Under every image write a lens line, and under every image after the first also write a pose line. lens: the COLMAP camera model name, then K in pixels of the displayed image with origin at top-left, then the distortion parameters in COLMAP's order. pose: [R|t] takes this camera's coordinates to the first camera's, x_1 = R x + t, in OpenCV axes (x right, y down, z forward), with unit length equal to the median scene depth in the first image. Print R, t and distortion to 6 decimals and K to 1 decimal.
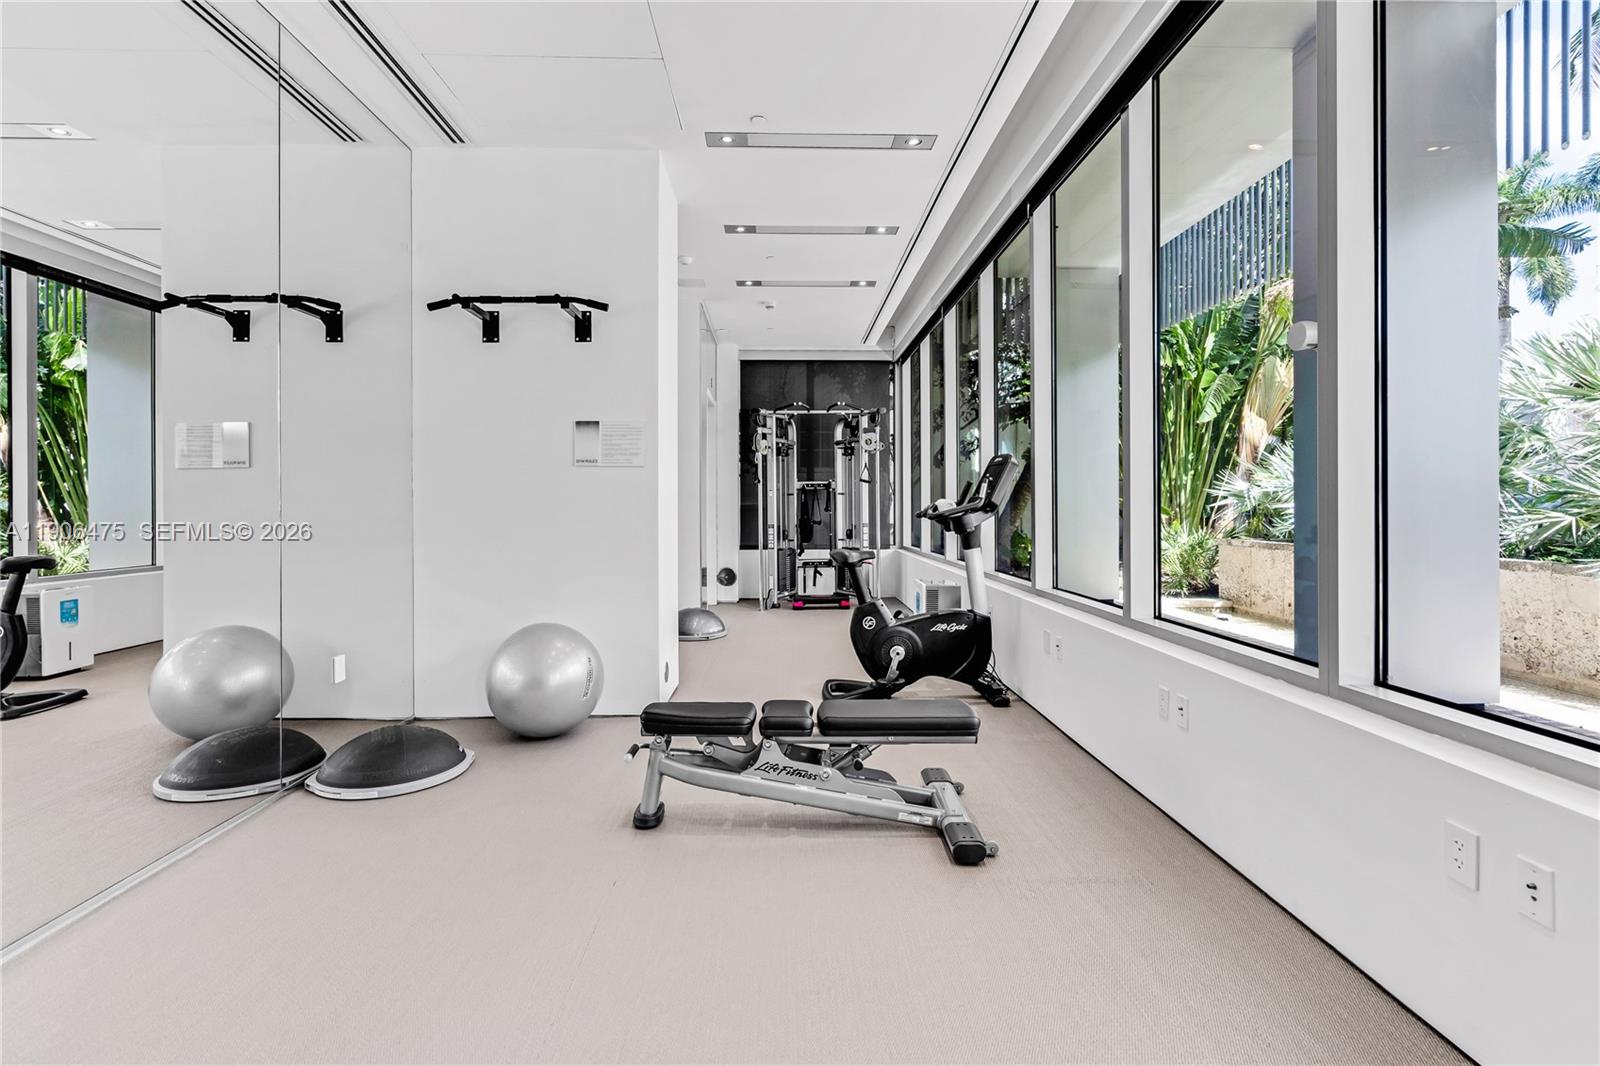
lens RADIAL K [[760.6, 0, 800.3], [0, 760.6, 518.9], [0, 0, 1]] dist [0.036192, 0.000533]
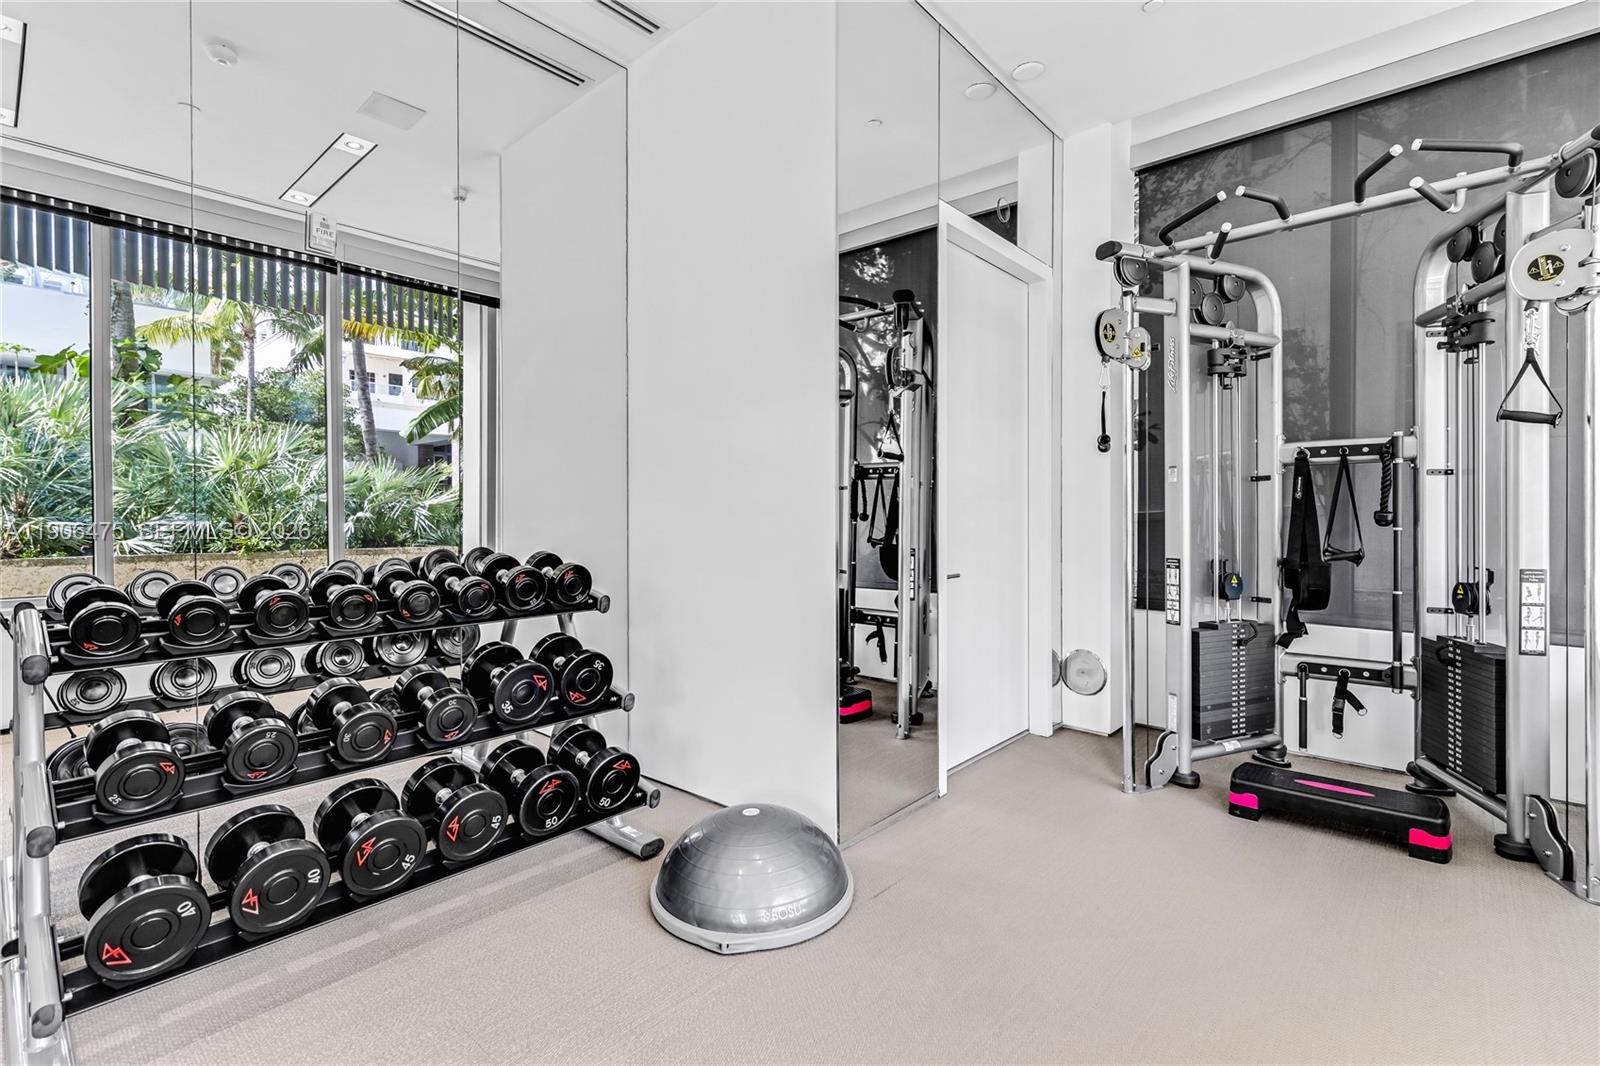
lens RADIAL K [[760.6, 0, 800.3], [0, 760.6, 522.2], [0, 0, 1]] dist [0.036192, 0.000533]
pose [[0.754190, 0.008248, -0.656605, 0.066974], [-0.011980, 0.999928, -0.001199, -0.007250], [0.656547, 0.008770, 0.754234, 0.562960]]
